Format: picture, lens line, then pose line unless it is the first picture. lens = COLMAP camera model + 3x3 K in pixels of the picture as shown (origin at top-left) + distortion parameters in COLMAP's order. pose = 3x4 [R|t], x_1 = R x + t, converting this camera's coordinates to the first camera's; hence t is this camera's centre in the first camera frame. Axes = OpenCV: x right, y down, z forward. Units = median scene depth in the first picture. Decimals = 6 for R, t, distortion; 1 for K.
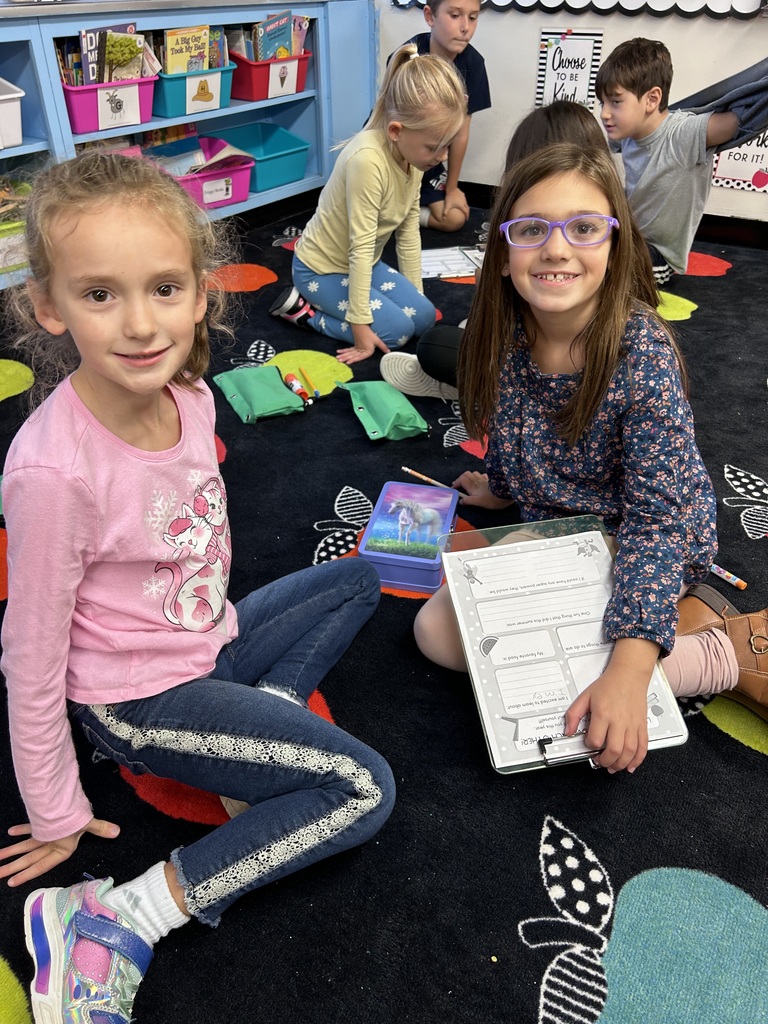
lens RADIAL K [[789.6, 0, 383.5], [0, 789.6, 514.0], [0, 0, 1]] dist [0.005811, 0.003232]
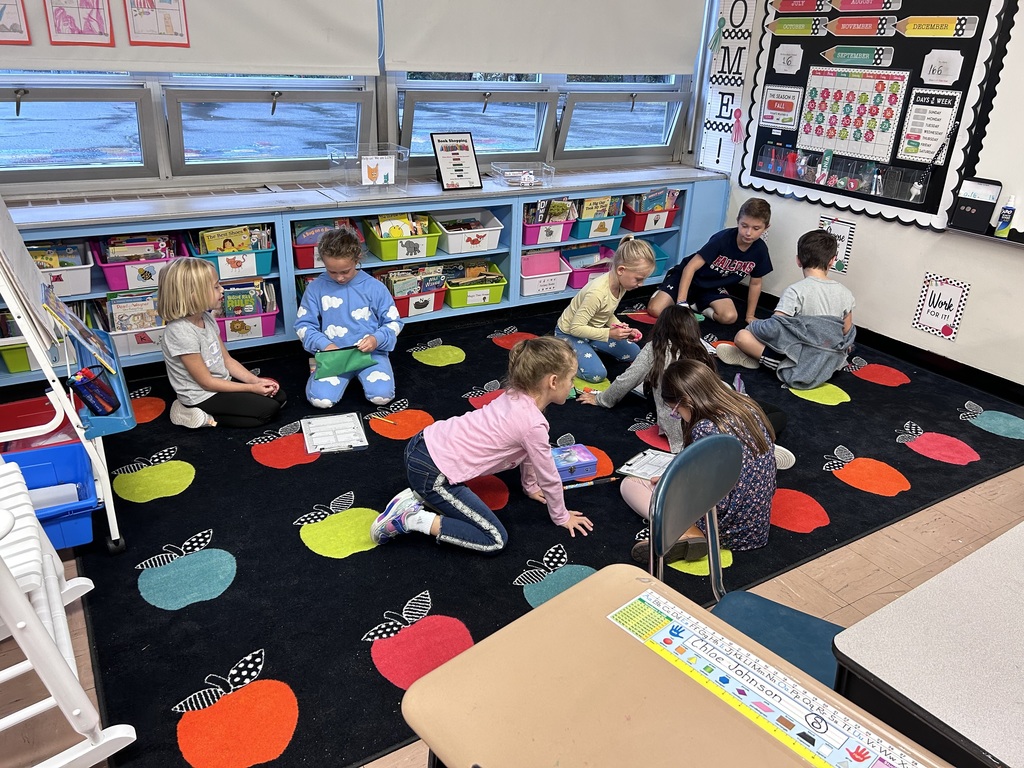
lens RADIAL K [[789.6, 0, 512.6], [0, 789.6, 382.9], [0, 0, 1]] dist [0.005811, 0.003232]
pose [[0.878398, 0.213688, -0.427497, 0.446968], [-0.285329, 0.952052, -0.110387, 0.058017], [0.383411, 0.218941, 0.897252, -0.622050]]
